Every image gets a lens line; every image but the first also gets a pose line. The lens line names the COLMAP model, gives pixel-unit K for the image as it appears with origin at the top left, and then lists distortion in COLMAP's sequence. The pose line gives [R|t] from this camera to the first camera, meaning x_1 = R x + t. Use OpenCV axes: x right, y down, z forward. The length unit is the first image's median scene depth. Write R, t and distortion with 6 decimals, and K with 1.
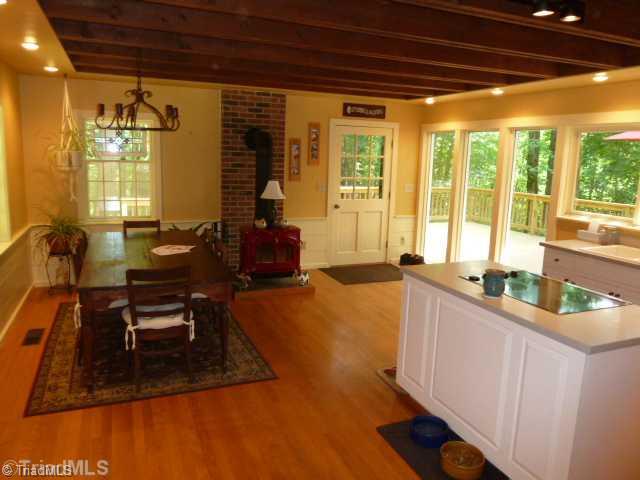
lens RADIAL K [[487.1, 0, 320.0], [0, 487.1, 240.0], [0, 0, 1]] dist [-0.029221, 0.003665]
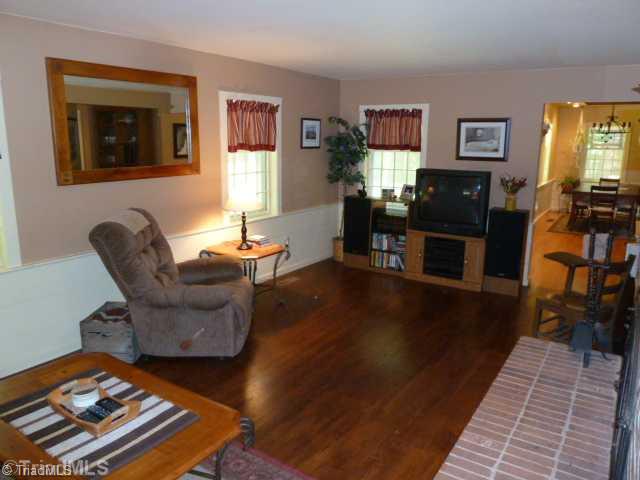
lens RADIAL K [[487.1, 0, 320.0], [0, 487.1, 240.0], [0, 0, 1]] dist [-0.029221, 0.003665]
pose [[0.565676, 0.138557, -0.812904, 0.587784], [-0.133094, 0.988199, 0.075819, 0.214914], [0.813816, 0.065304, 0.577441, -1.062795]]
